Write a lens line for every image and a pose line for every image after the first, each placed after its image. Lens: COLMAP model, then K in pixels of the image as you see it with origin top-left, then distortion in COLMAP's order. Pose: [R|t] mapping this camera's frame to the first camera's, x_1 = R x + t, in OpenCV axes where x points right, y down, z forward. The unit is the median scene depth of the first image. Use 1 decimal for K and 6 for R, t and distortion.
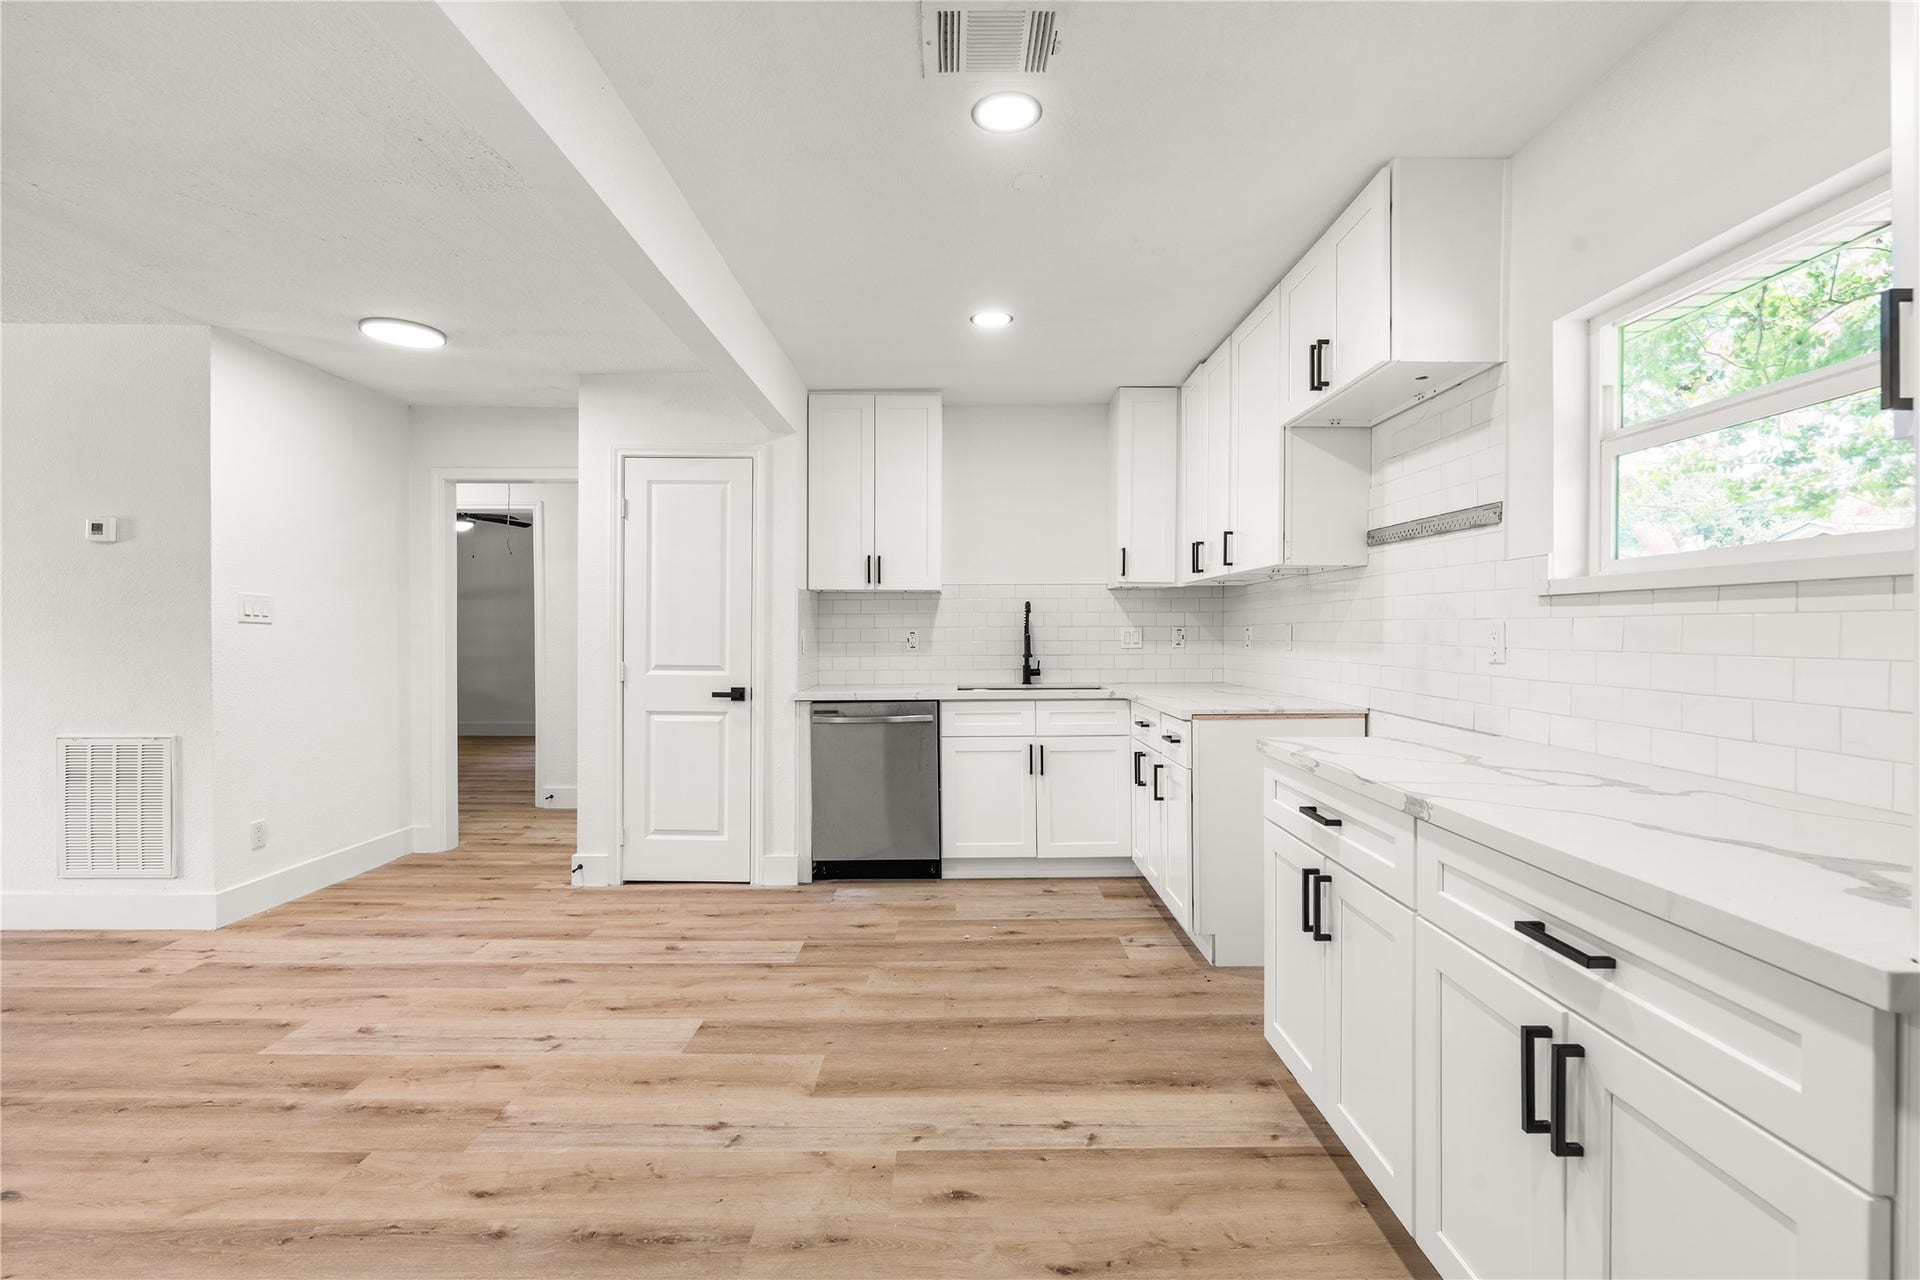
lens RADIAL K [[863.9, 0, 961.5], [0, 863.9, 636.2], [0, 0, 1]] dist [-0.005086, 0.001230]
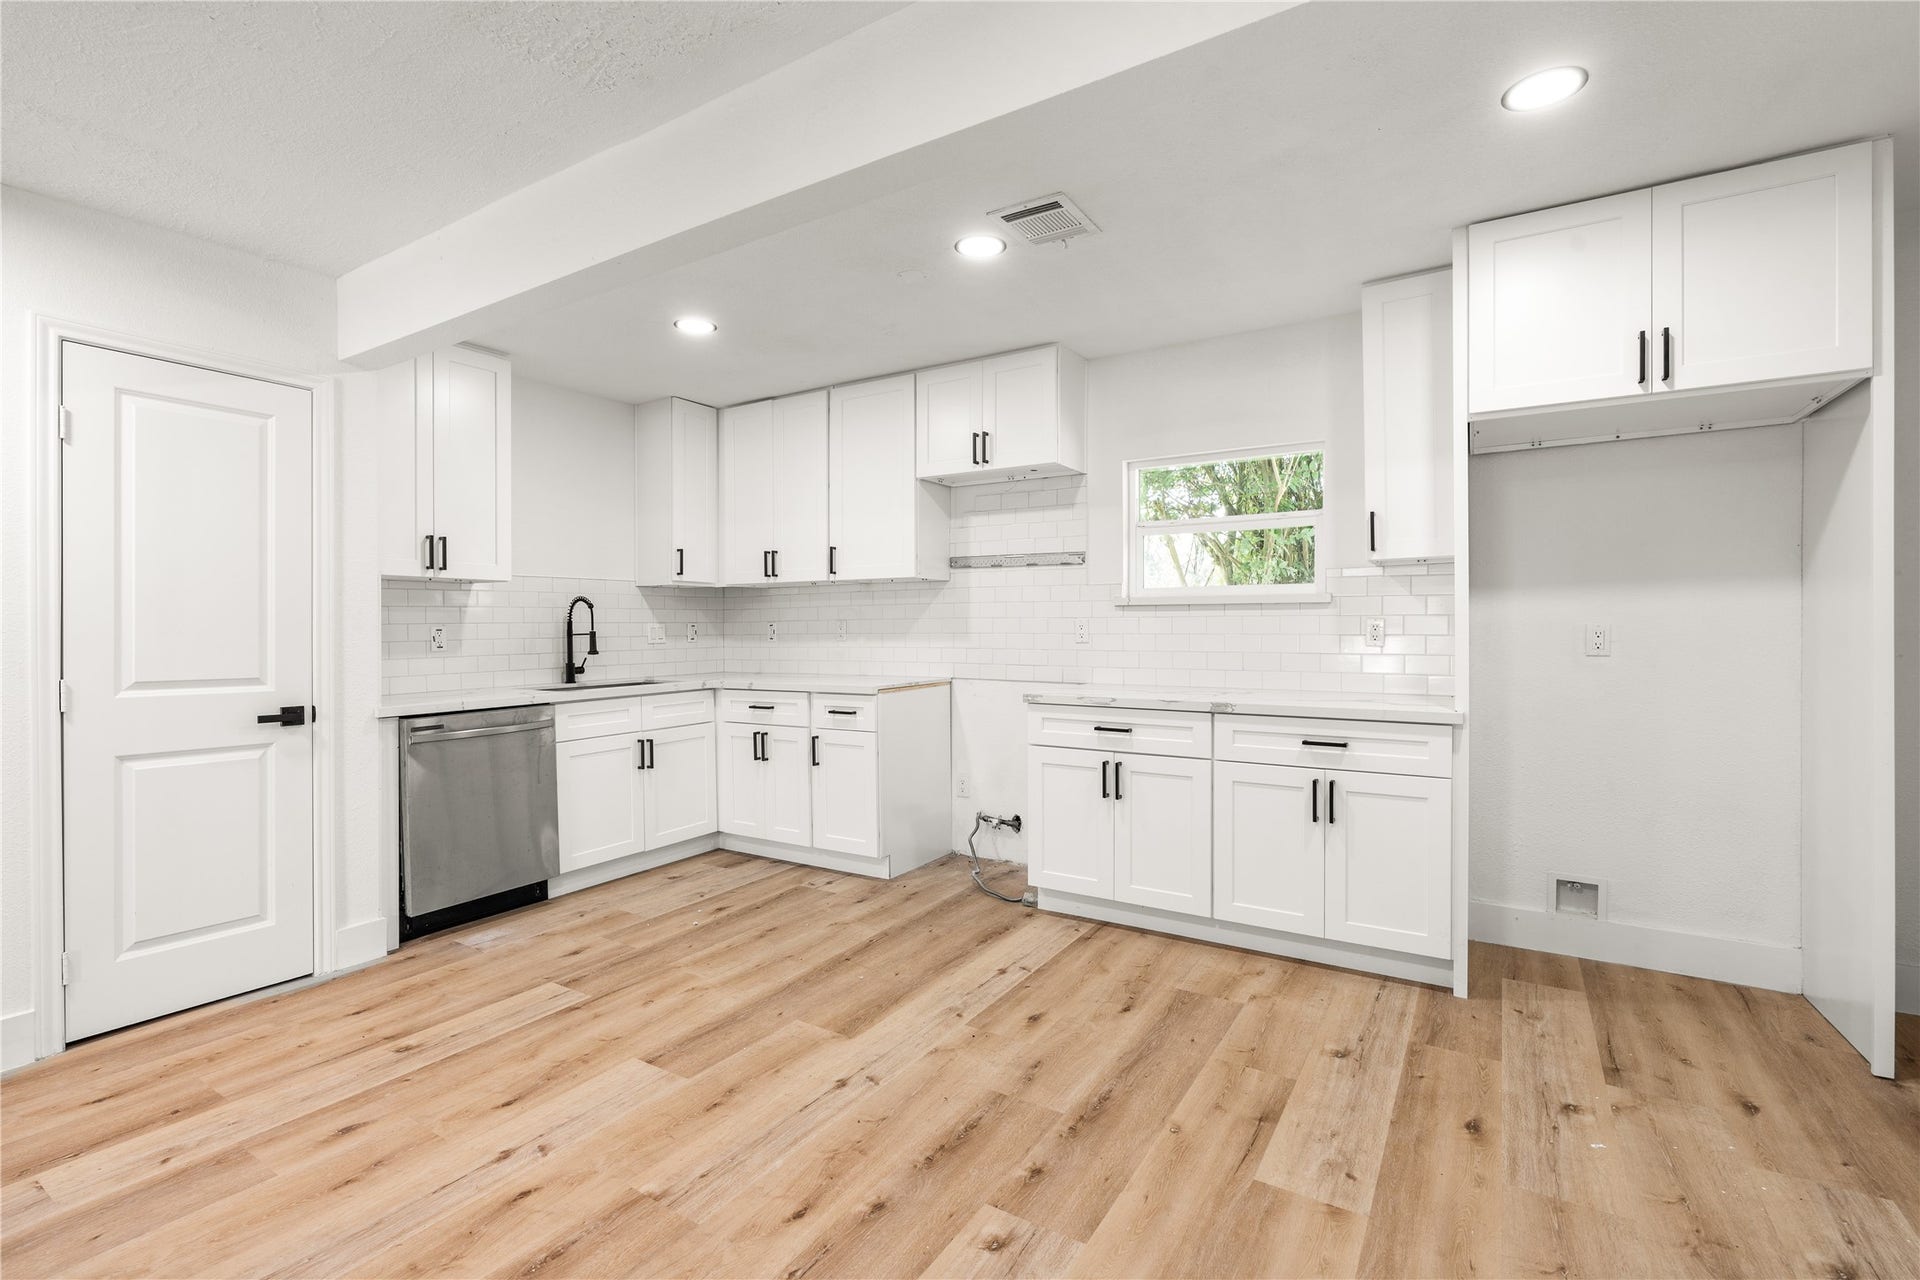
lens RADIAL K [[860.4, 0, 961.6], [0, 860.4, 636.5], [0, 0, 1]] dist [-0.004141, 0.000950]
pose [[0.530505, -0.012254, 0.847593, -0.713980], [0.009698, 0.999918, 0.008387, 0.000675], [-0.847626, 0.003770, 0.530580, 0.192297]]
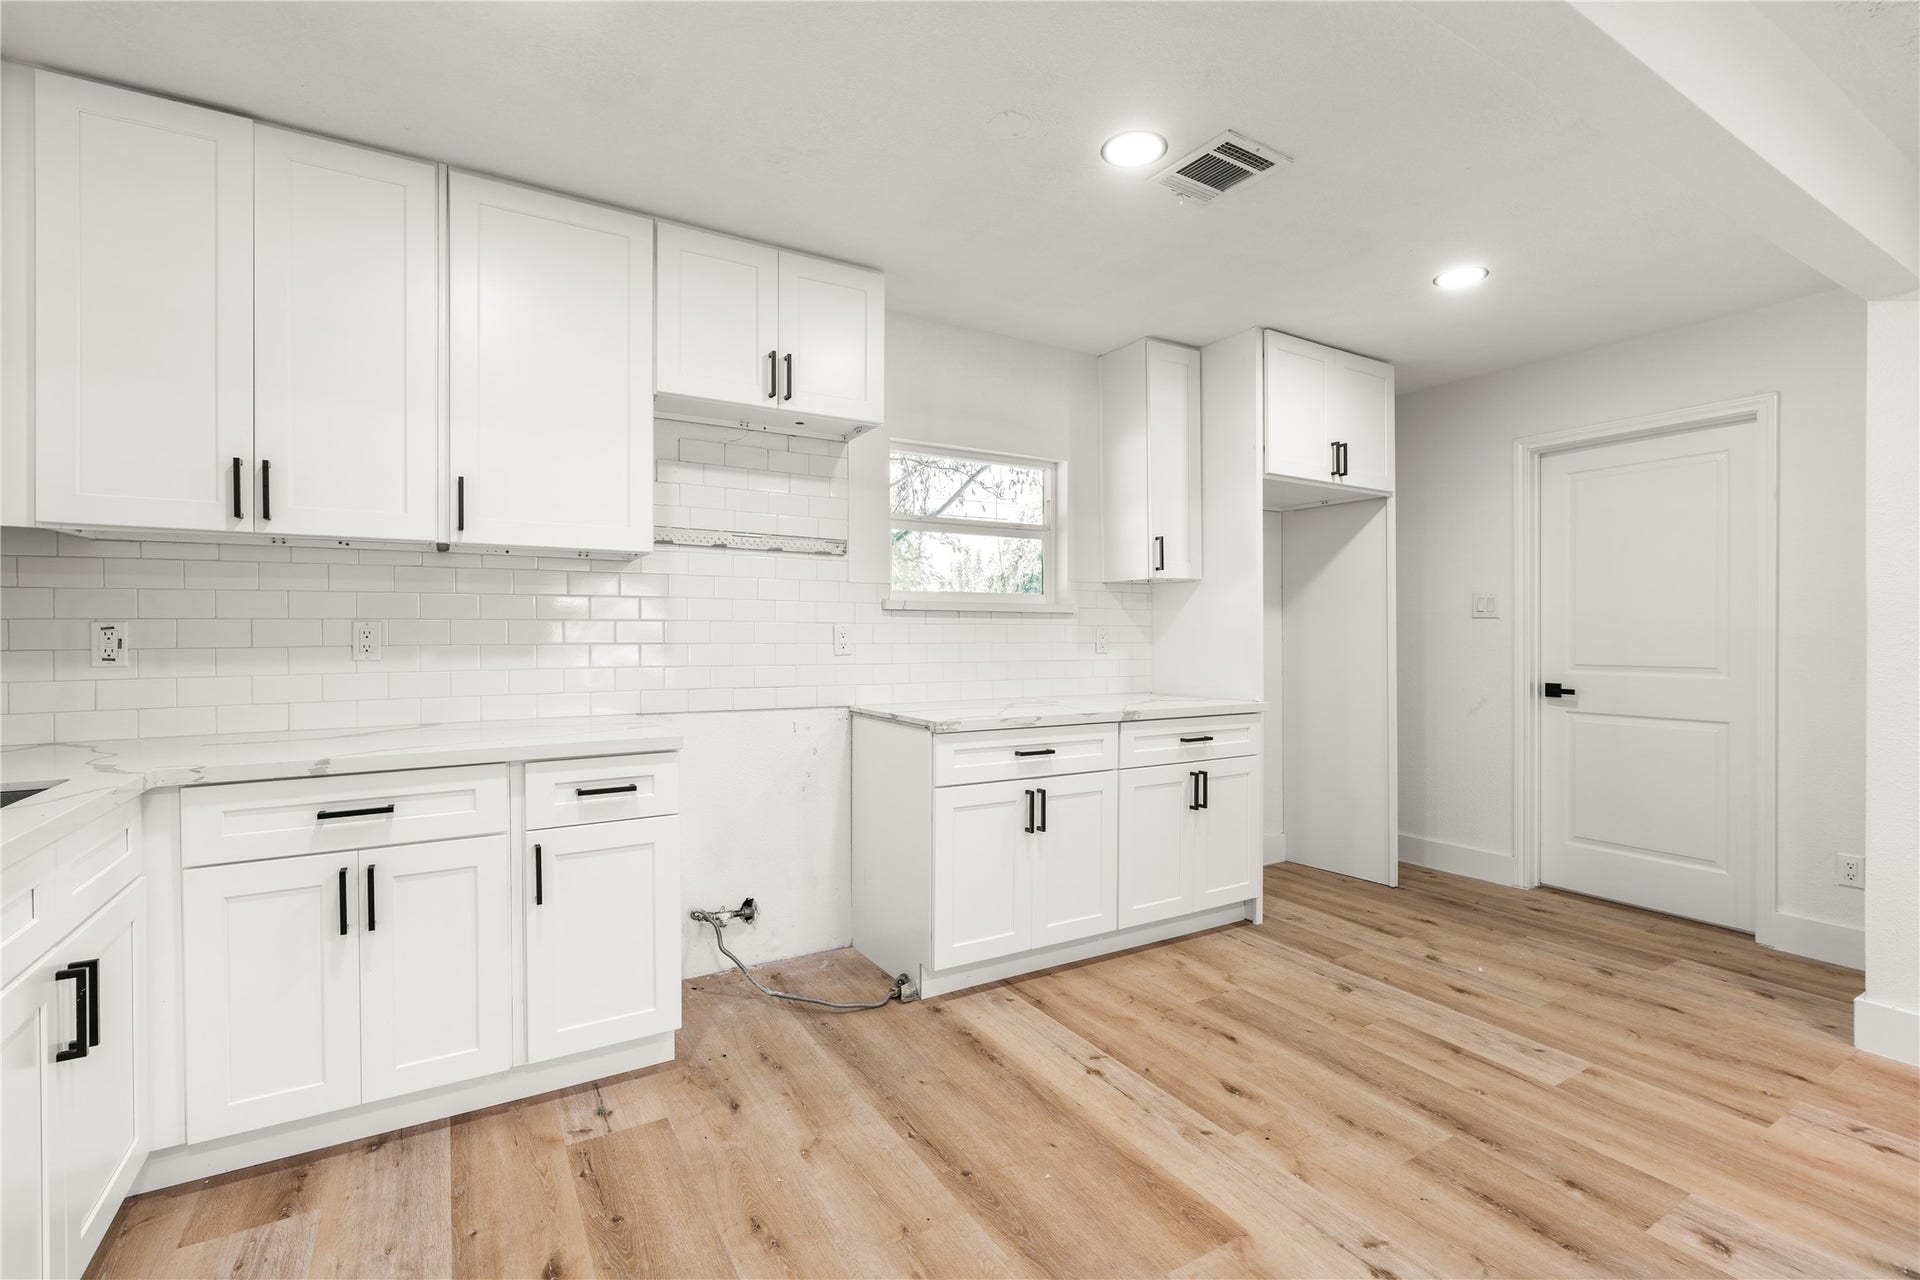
lens RADIAL K [[860.4, 0, 961.6], [0, 860.4, 636.5], [0, 0, 1]] dist [-0.004141, 0.000950]
pose [[-0.519264, -0.003804, 0.854605, -0.476981], [0.004016, 0.999968, 0.006891, -0.005130], [-0.854604, 0.007010, -0.519233, 1.104472]]
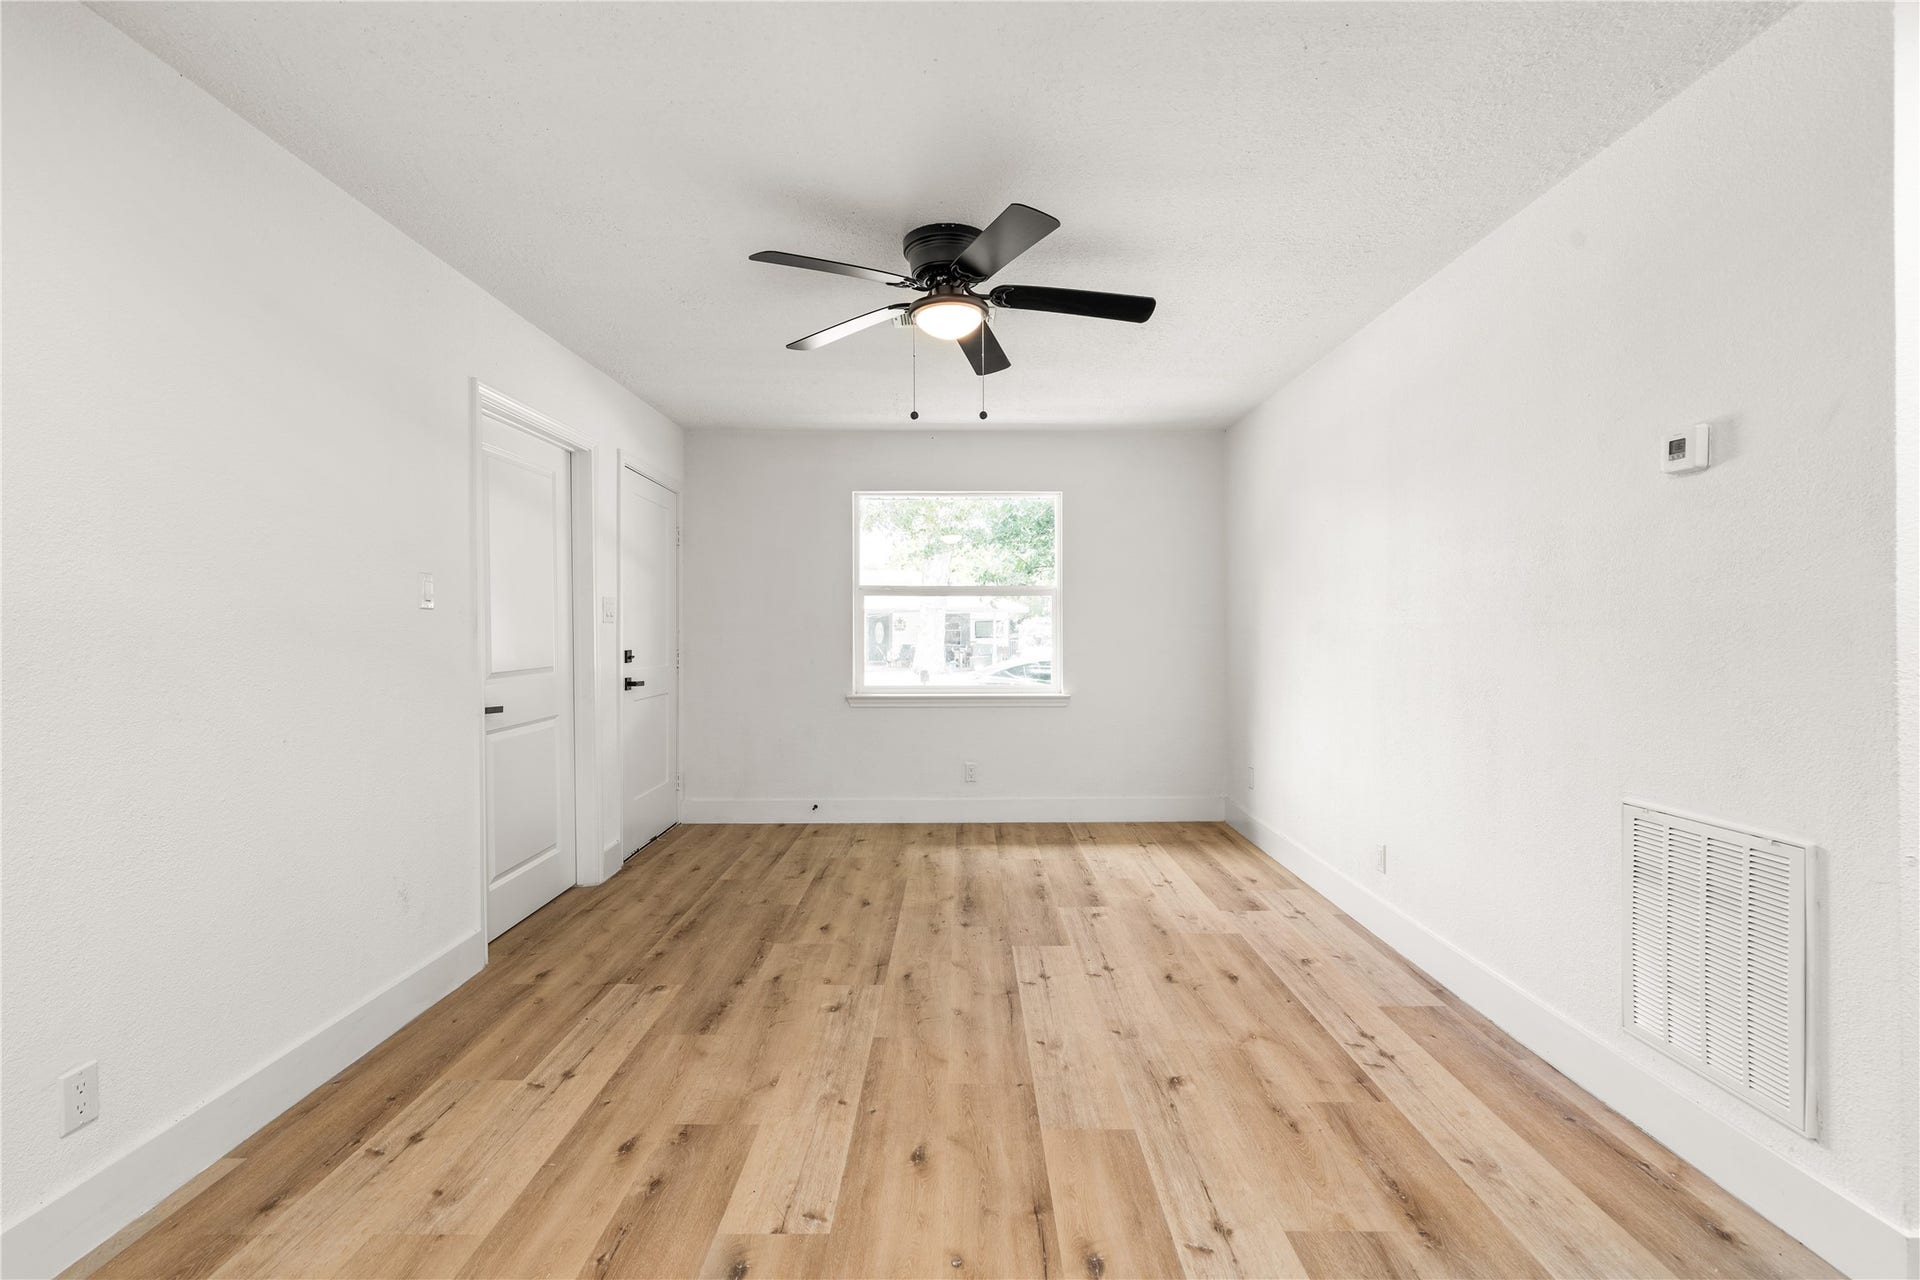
lens RADIAL K [[863.9, 0, 961.5], [0, 863.9, 636.2], [0, 0, 1]] dist [-0.005086, 0.001230]
pose [[0.005918, 0.002186, -0.999980, -0.463006], [-0.003155, 0.999993, 0.002167, -0.001590], [0.999978, 0.003142, 0.005925, 0.553634]]
